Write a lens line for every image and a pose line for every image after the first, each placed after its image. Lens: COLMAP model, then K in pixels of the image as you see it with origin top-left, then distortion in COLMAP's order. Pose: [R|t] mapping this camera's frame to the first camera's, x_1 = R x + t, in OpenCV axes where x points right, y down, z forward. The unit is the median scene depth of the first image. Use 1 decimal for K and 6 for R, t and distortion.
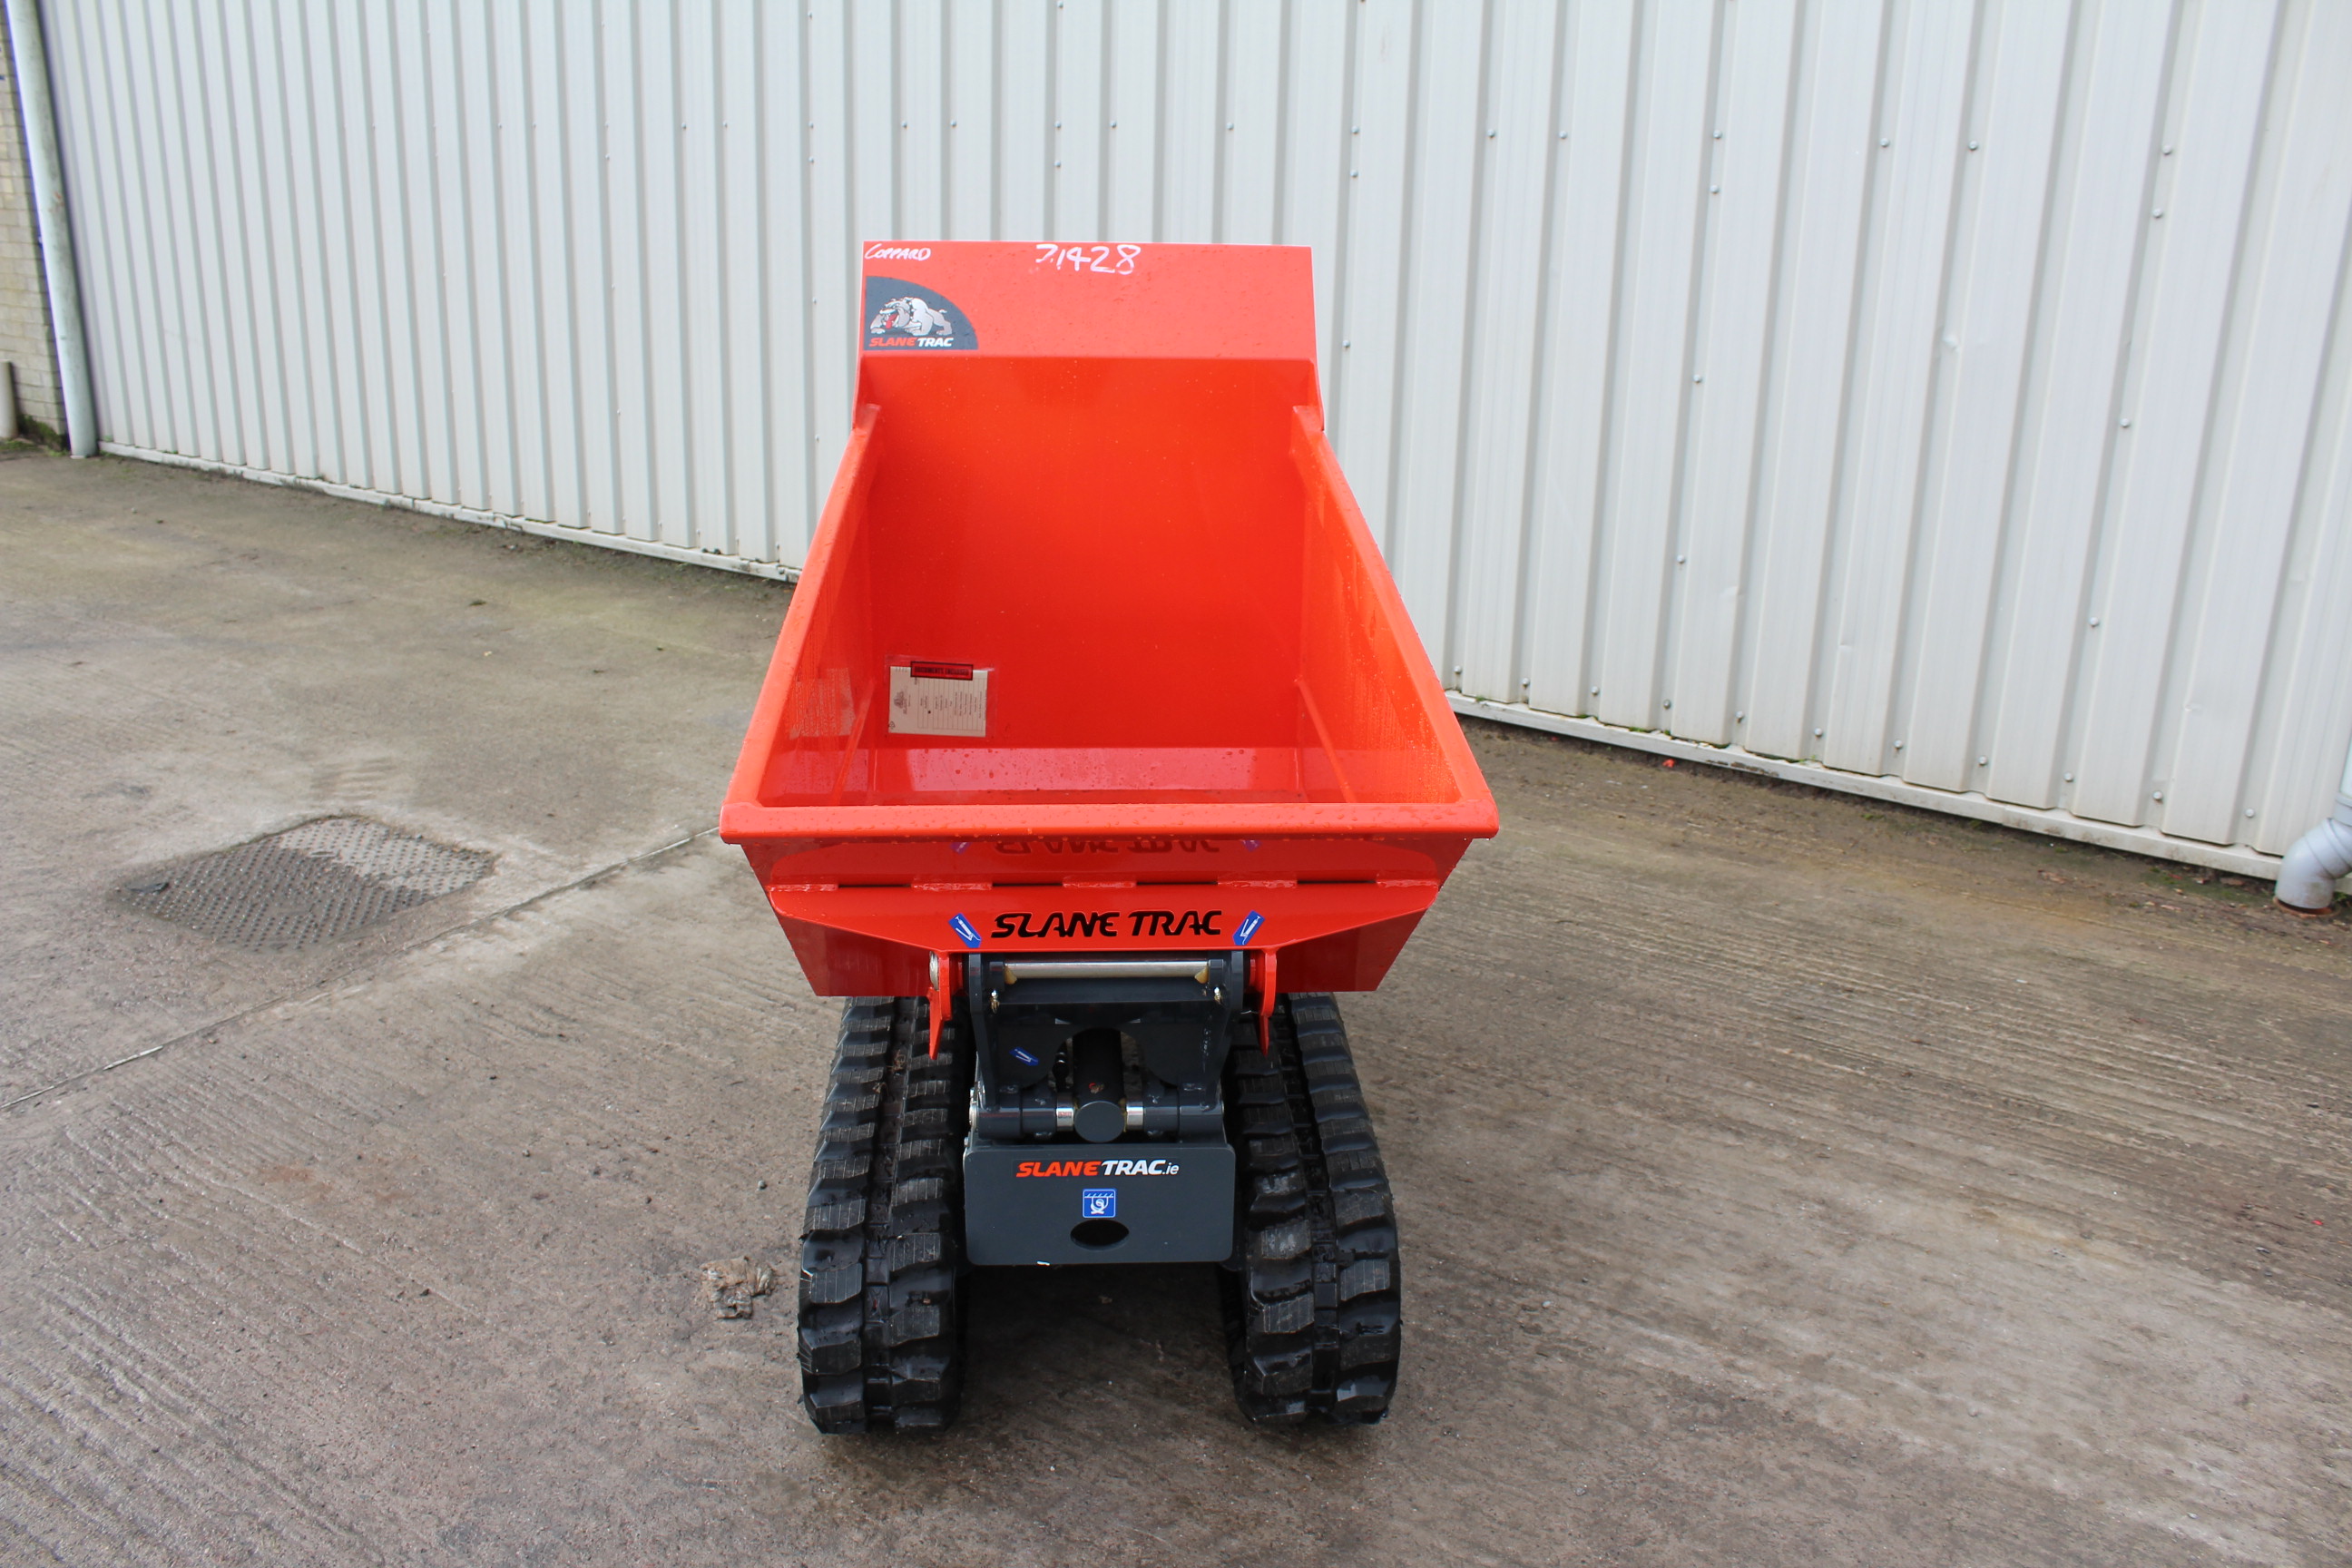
lens RADIAL K [[1954.7, 0, 1176.0], [0, 1954.7, 784.0], [0, 0, 1]] dist [-0.162341, 0.143773]
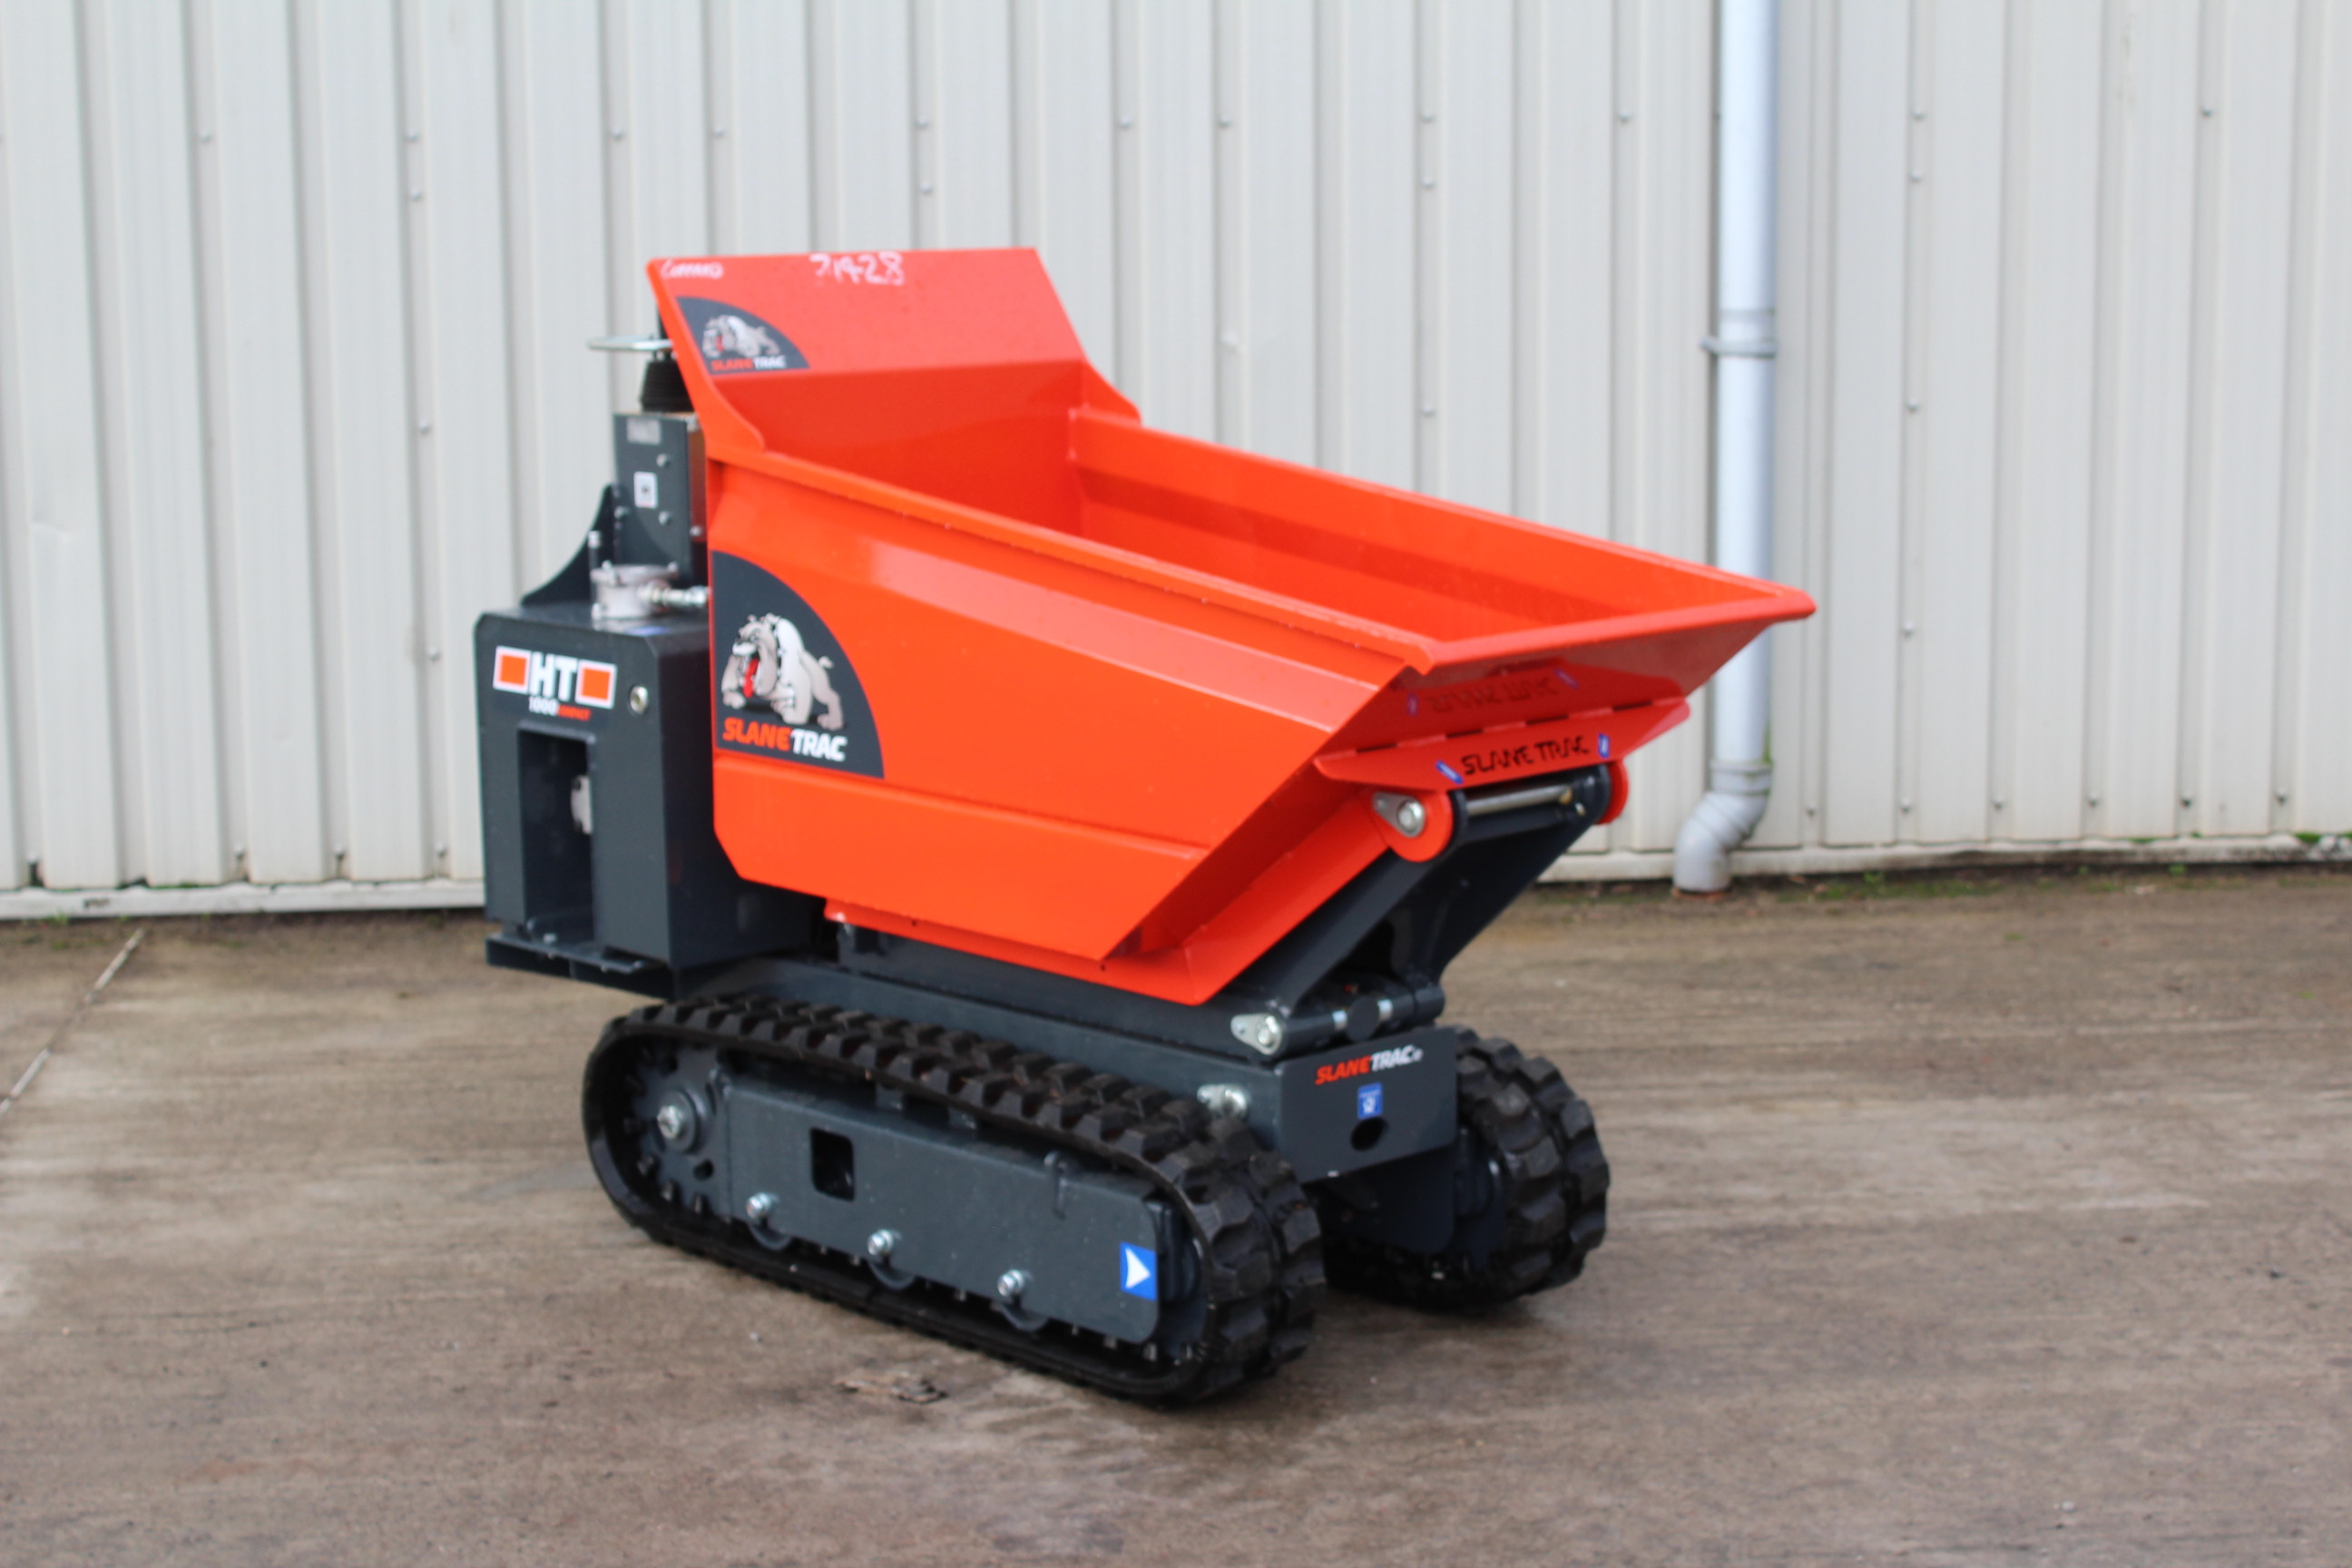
lens RADIAL K [[3831.5, 0, 1176.0], [0, 3831.5, 784.0], [0, 0, 1]] dist [-0.026419, -0.011635]
pose [[0.771209, -0.128683, 0.623440, -1.252720], [0.227330, 0.970451, -0.080903, 0.172546], [-0.594608, 0.204120, 0.777674, -0.535701]]
